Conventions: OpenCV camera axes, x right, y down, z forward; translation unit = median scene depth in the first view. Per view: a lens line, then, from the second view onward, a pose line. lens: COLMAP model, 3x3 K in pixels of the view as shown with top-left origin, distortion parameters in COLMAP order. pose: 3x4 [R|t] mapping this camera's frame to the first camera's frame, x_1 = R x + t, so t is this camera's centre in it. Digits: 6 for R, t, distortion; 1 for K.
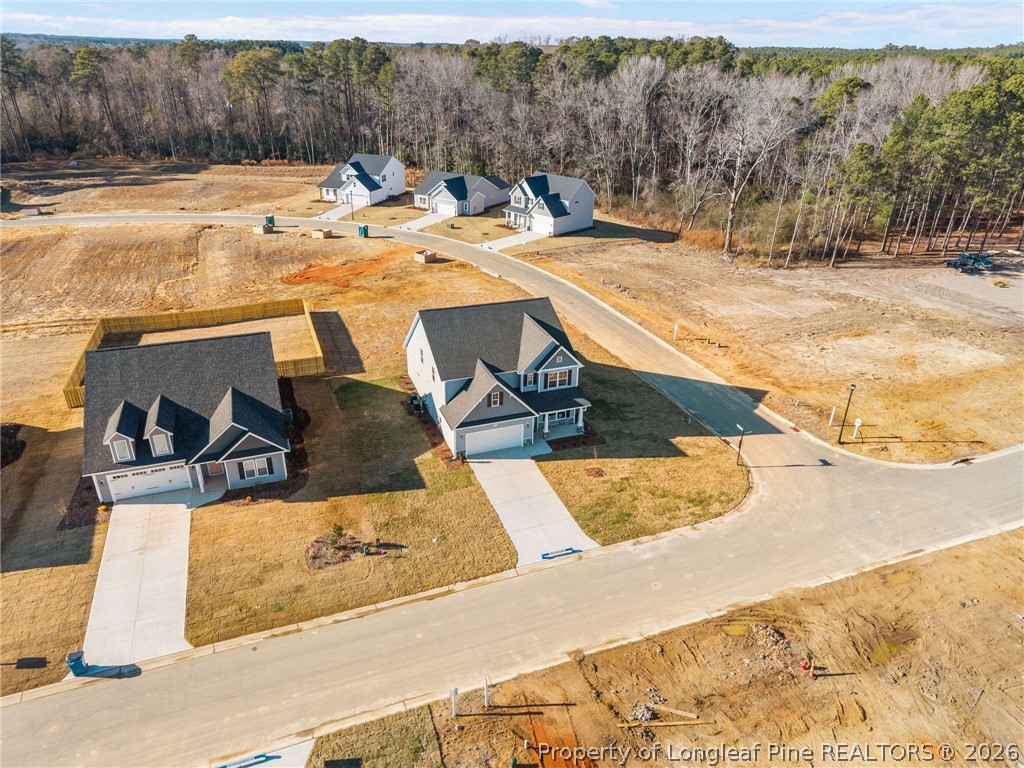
lens RADIAL K [[683.4, 0, 513.6], [0, 683.4, 386.1], [0, 0, 1]] dist [0.021091, -0.020409]
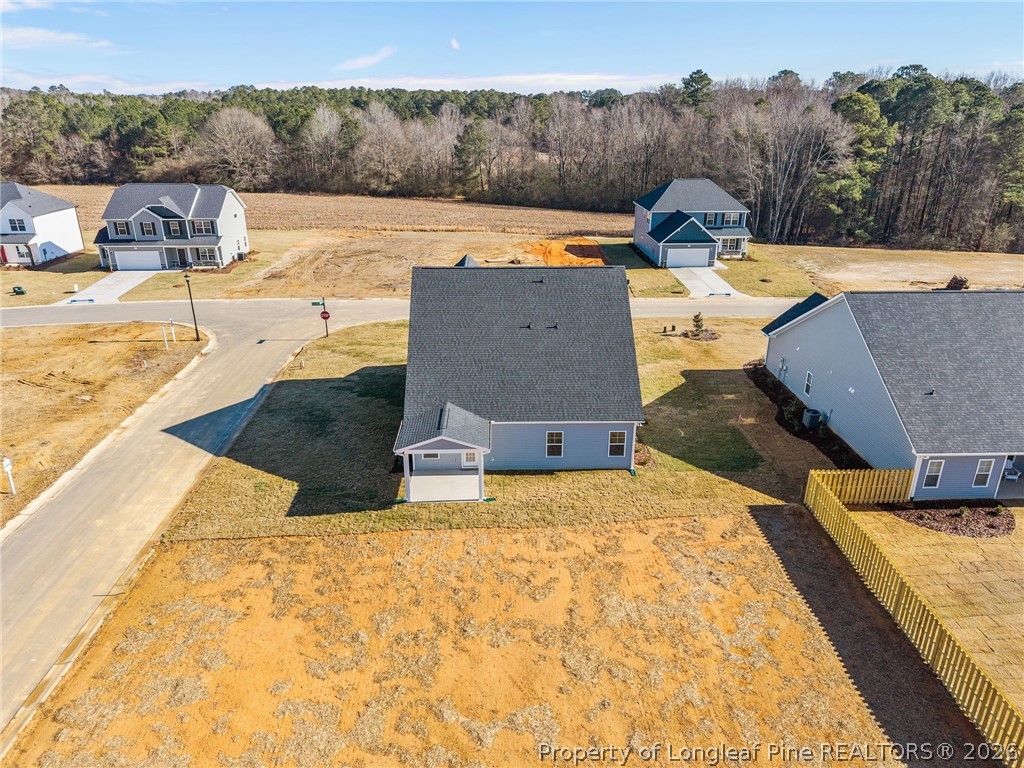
lens RADIAL K [[683.4, 0, 513.6], [0, 683.4, 386.1], [0, 0, 1]] dist [0.021091, -0.020409]
pose [[-0.946388, -0.137576, 0.292271, -0.223354], [0.125986, 0.675929, 0.726118, -0.476160], [-0.297451, 0.724011, -0.622359, 1.373978]]
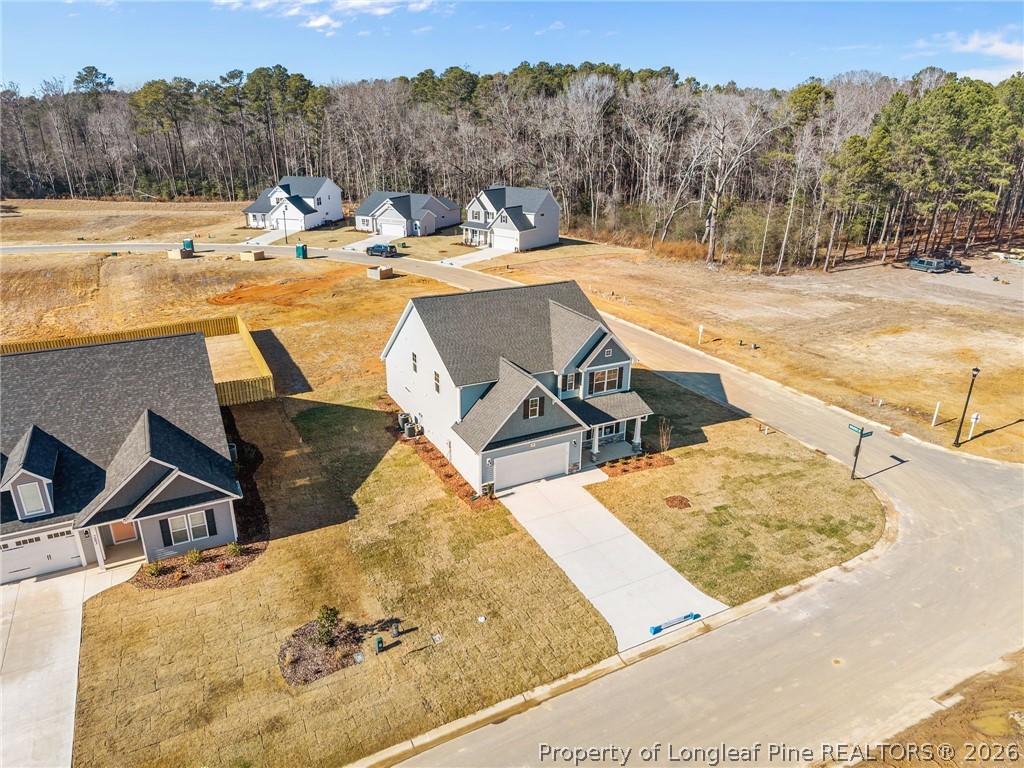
lens RADIAL K [[683.4, 0, 513.6], [0, 683.4, 386.1], [0, 0, 1]] dist [0.021091, -0.020409]
pose [[0.993071, -0.048810, 0.106902, -0.101207], [0.056725, 0.995769, -0.072293, 0.038758], [-0.102922, 0.077856, 0.991638, 0.237060]]
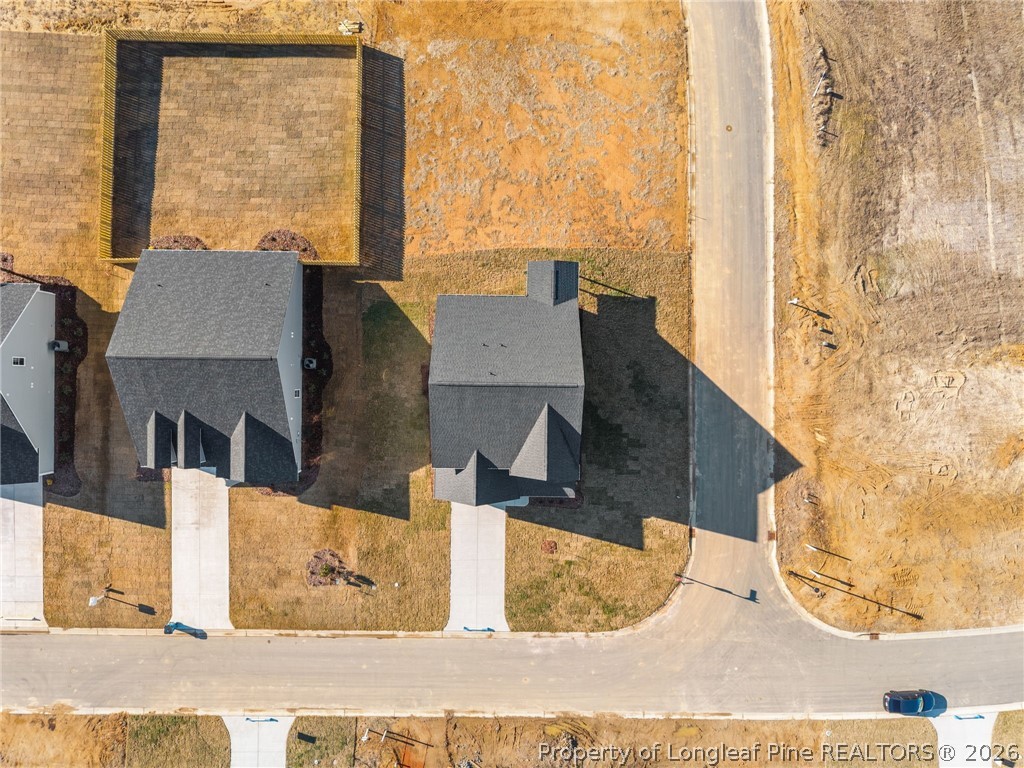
lens RADIAL K [[683.4, 0, 513.6], [0, 683.4, 386.1], [0, 0, 1]] dist [0.021091, -0.020409]
pose [[0.931087, 0.364765, -0.004814, -0.025898], [-0.156593, 0.411563, 0.897828, -0.839825], [0.329478, -0.835202, 0.440321, 0.567452]]
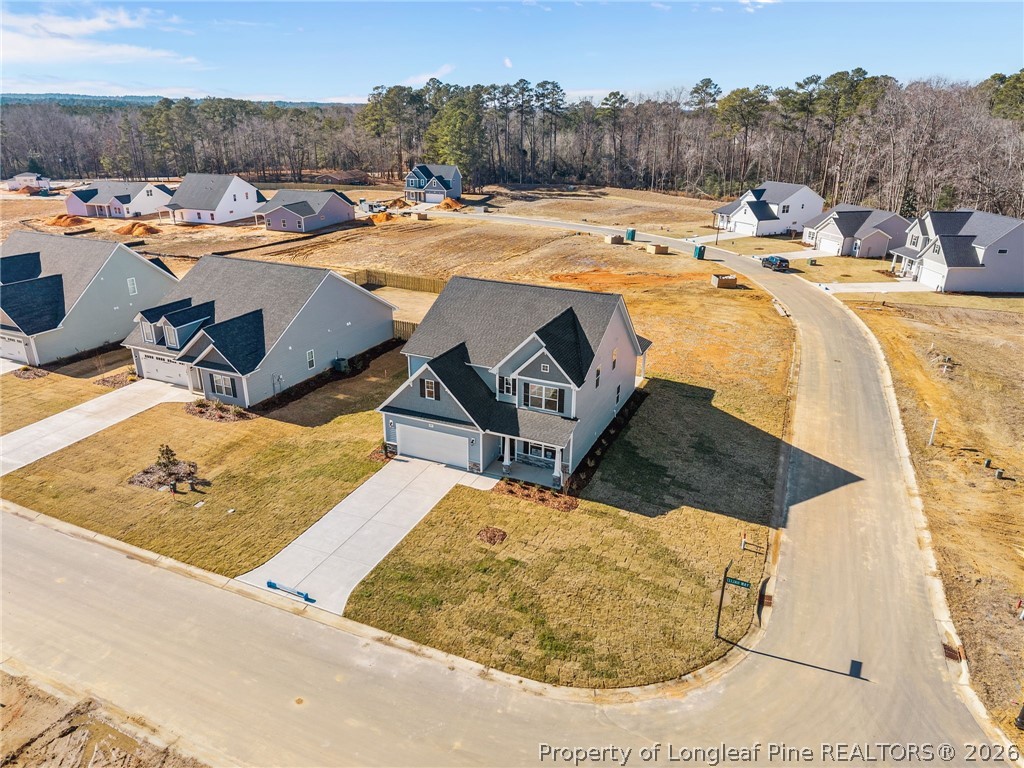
lens RADIAL K [[683.4, 0, 513.6], [0, 683.4, 386.1], [0, 0, 1]] dist [0.021091, -0.020409]
pose [[0.711737, 0.252331, -0.655560, 0.430523], [-0.309218, 0.950513, 0.030145, -0.028373], [0.630725, 0.181256, 0.754541, 0.403842]]
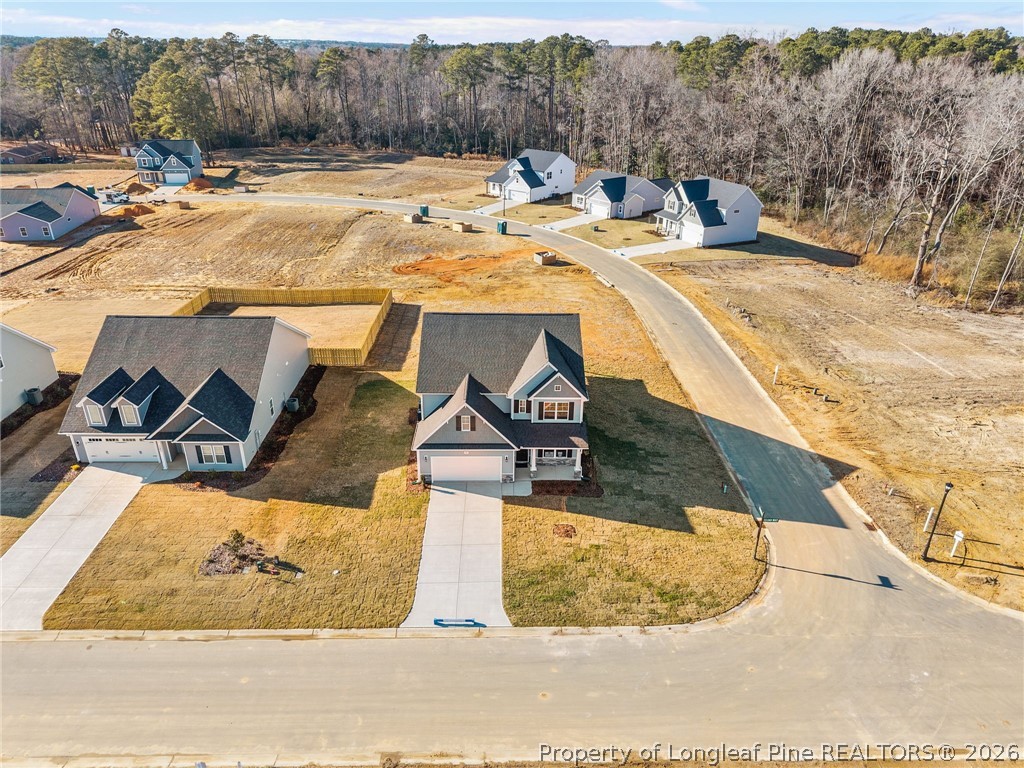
lens RADIAL K [[683.4, 0, 513.6], [0, 683.4, 386.1], [0, 0, 1]] dist [0.021091, -0.020409]
pose [[0.941152, 0.144068, -0.305740, 0.236260], [-0.145202, 0.989217, 0.019157, -0.043253], [0.305203, 0.026365, 0.951922, 0.155936]]
